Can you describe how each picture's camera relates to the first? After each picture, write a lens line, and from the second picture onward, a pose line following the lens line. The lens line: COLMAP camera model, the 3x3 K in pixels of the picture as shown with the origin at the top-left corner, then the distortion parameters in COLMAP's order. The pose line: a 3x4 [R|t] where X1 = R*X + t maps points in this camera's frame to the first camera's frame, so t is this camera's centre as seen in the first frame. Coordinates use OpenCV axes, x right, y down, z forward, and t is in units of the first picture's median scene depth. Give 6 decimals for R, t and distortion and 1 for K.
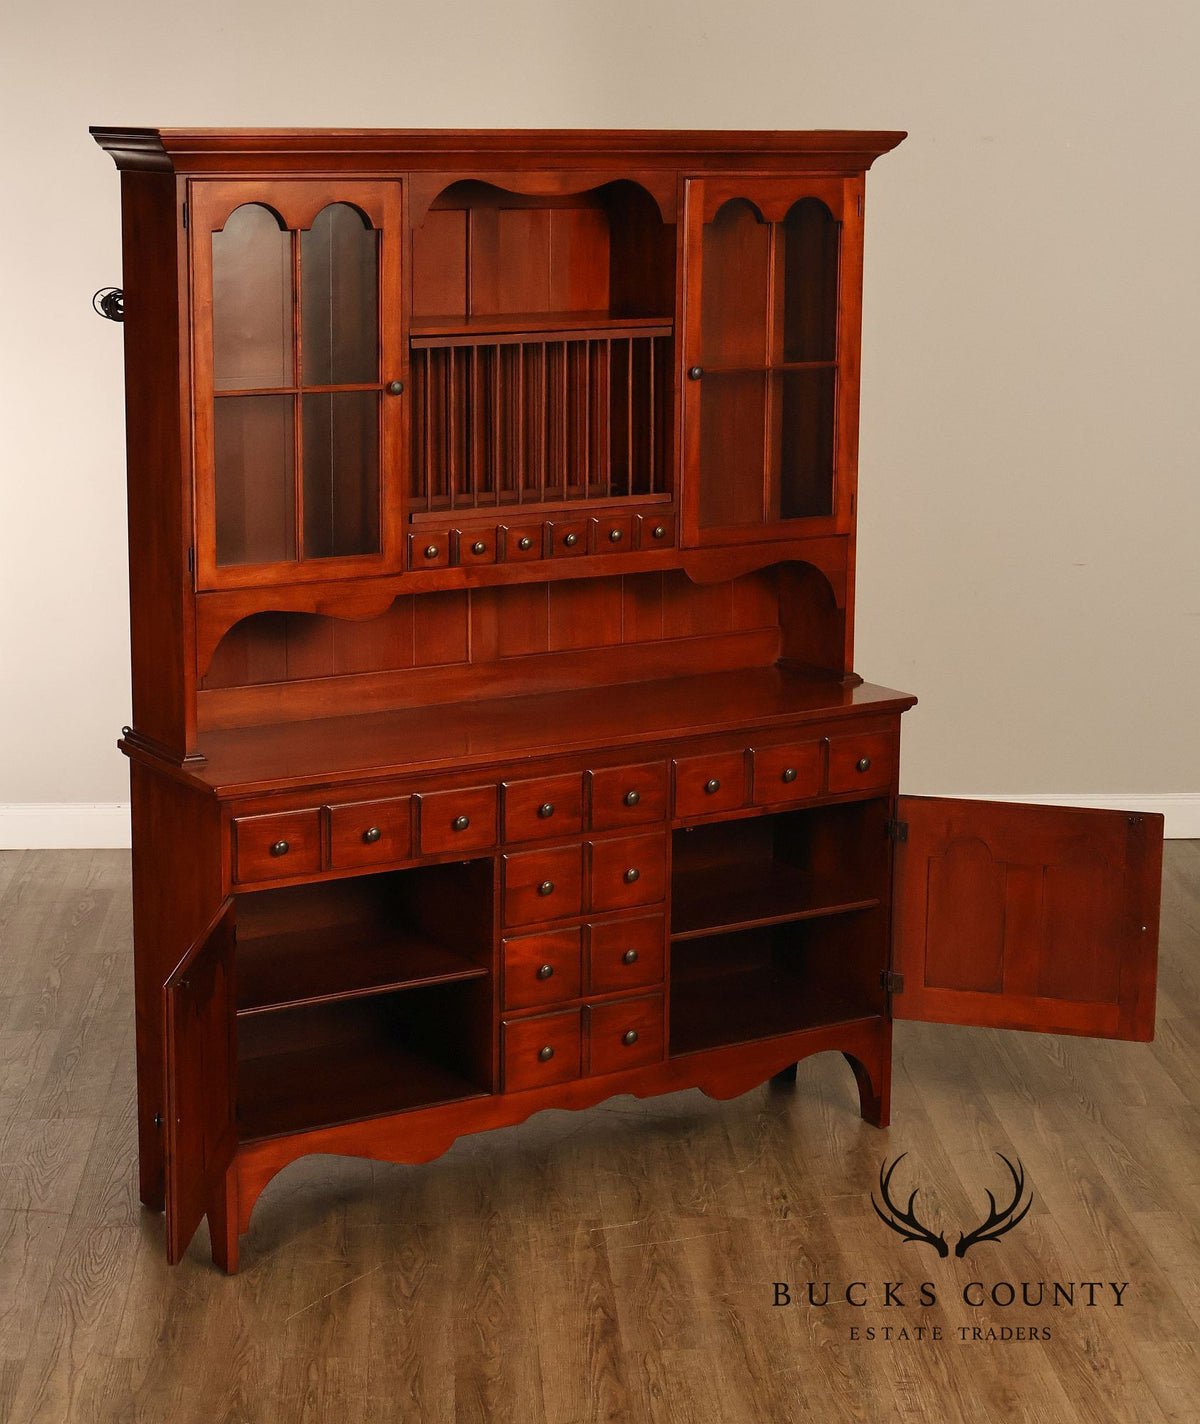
lens RADIAL K [[2729.0, 0, 592.3], [0, 2729.0, 642.2], [0, 0, 1]] dist [-0.033036, -0.000761]
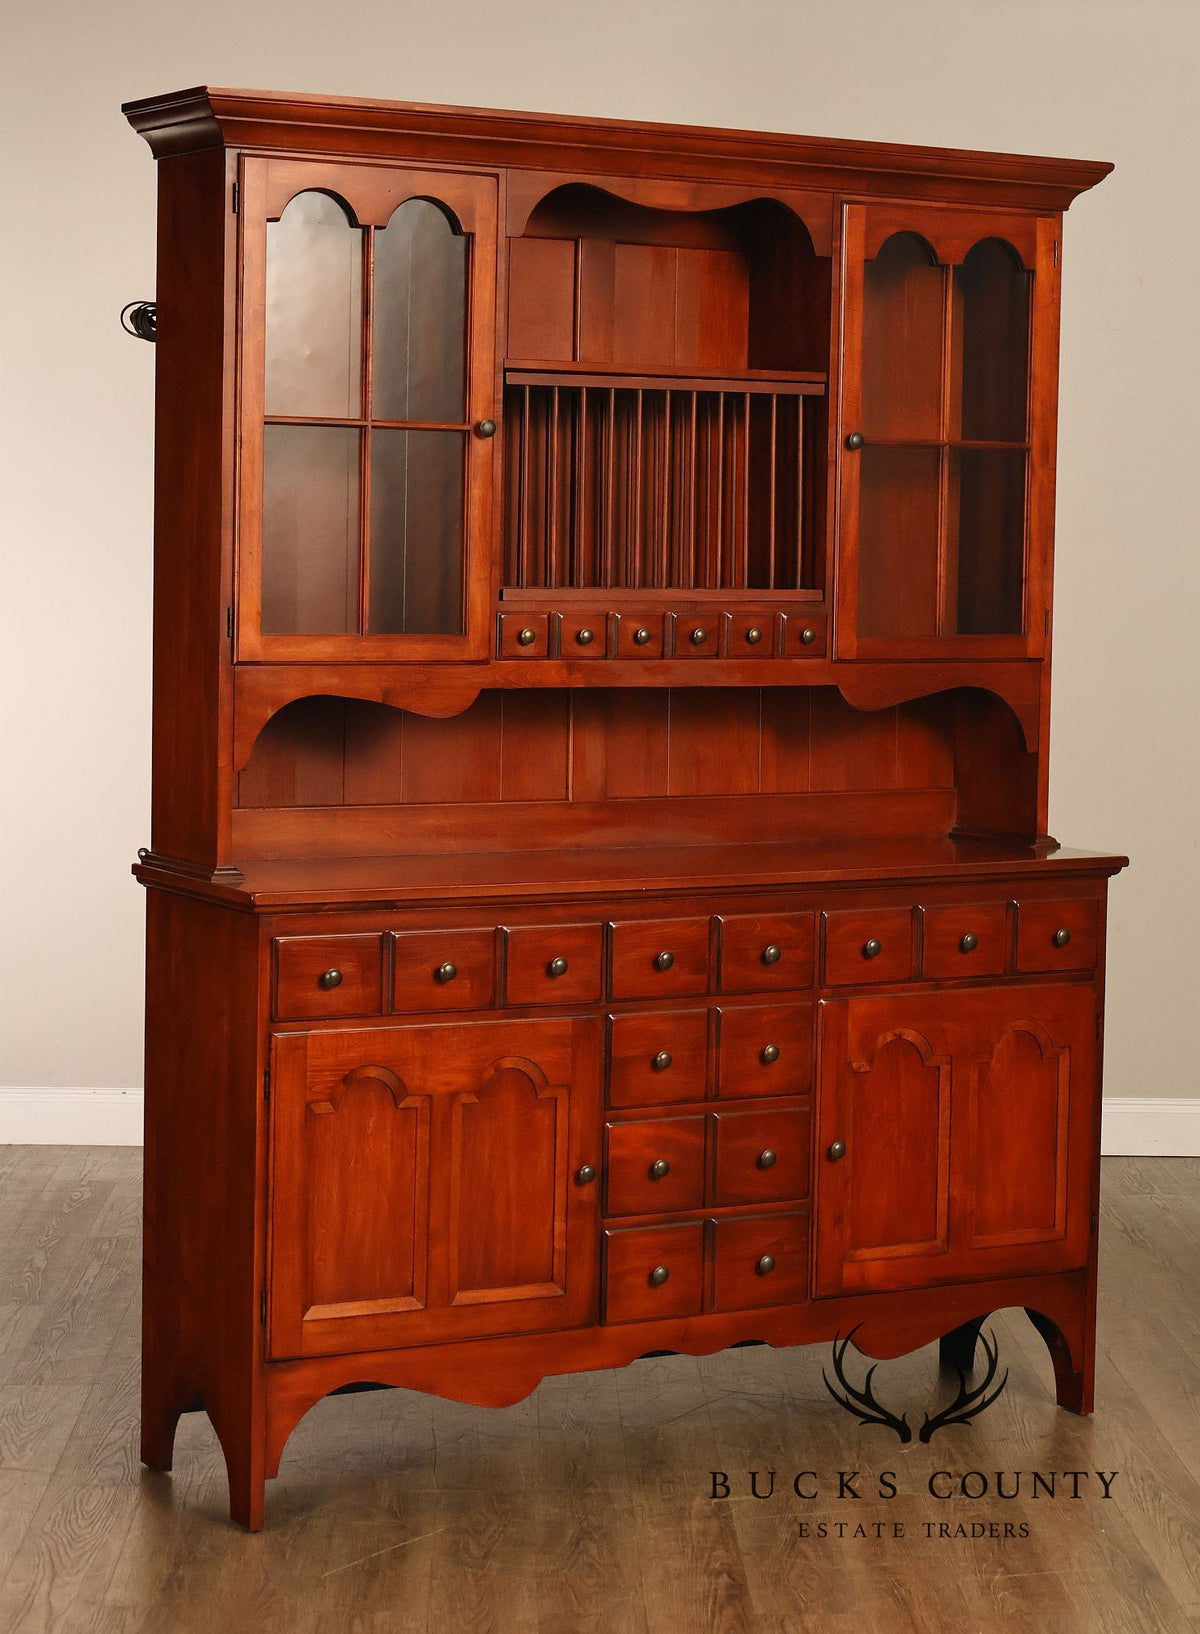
lens RADIAL K [[3378.8, 0, 607.5], [0, 3378.8, 748.3], [0, 0, 1]] dist [-0.008239, -0.158739]
pose [[0.999445, 0.012056, -0.031050, -0.003286], [-0.015568, 0.993191, -0.115455, 0.113428], [0.029446, 0.115874, 0.992827, 0.010000]]
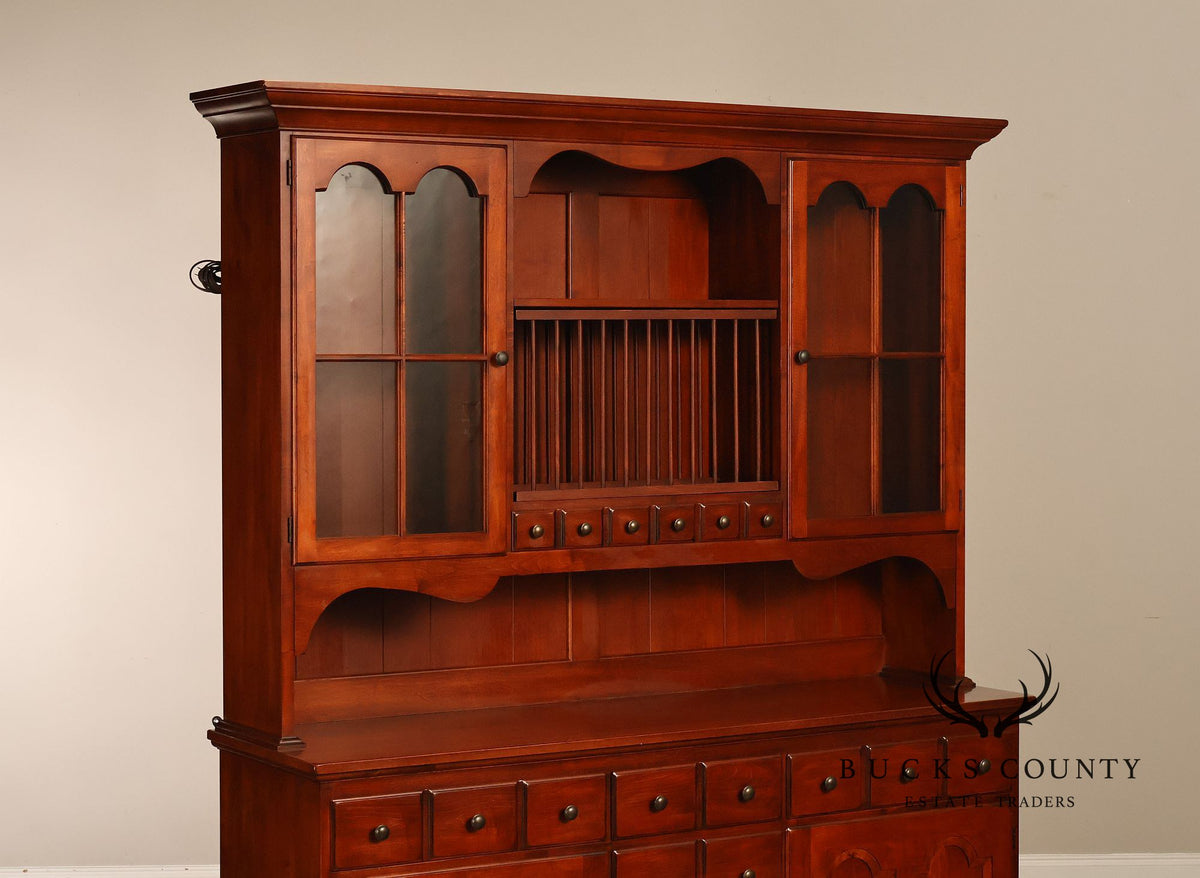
lens RADIAL K [[2566.8, 0, 552.8], [0, 2566.8, 423.9], [0, 0, 1]] dist [-0.020302, 0.046842]
pose [[0.999776, -0.009004, -0.019133, -0.035016], [0.006026, 0.988612, -0.150366, 0.064595], [0.020269, 0.150217, 0.988445, 0.099192]]
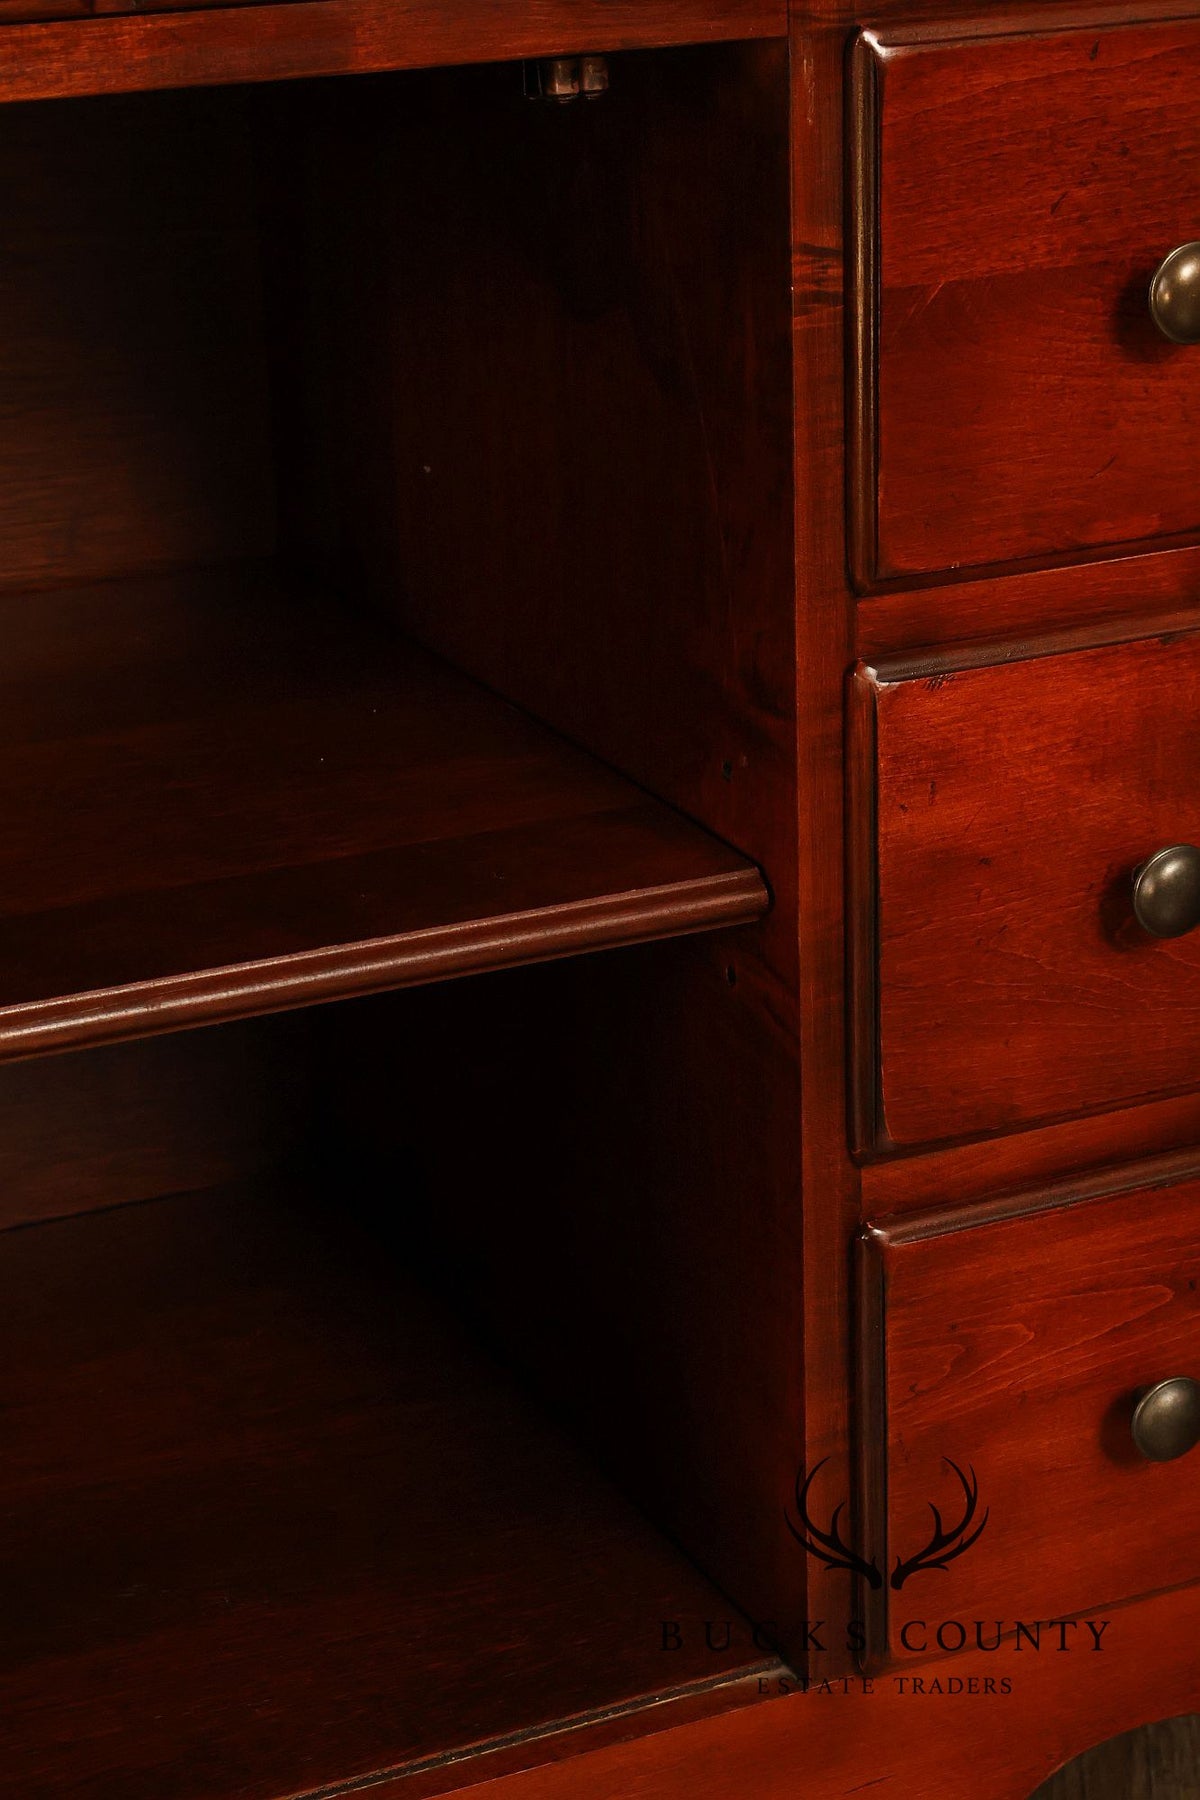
lens RADIAL K [[3564.0, 0, 600.0], [0, 3564.0, 900.0], [0, 0, 1]] dist [0.036427, 0.186617]
pose [[0.990919, 0.004742, -0.134375, -0.021401], [0.017084, 0.986838, 0.160807, 0.090488], [0.133369, -0.161642, 0.977796, 0.812814]]
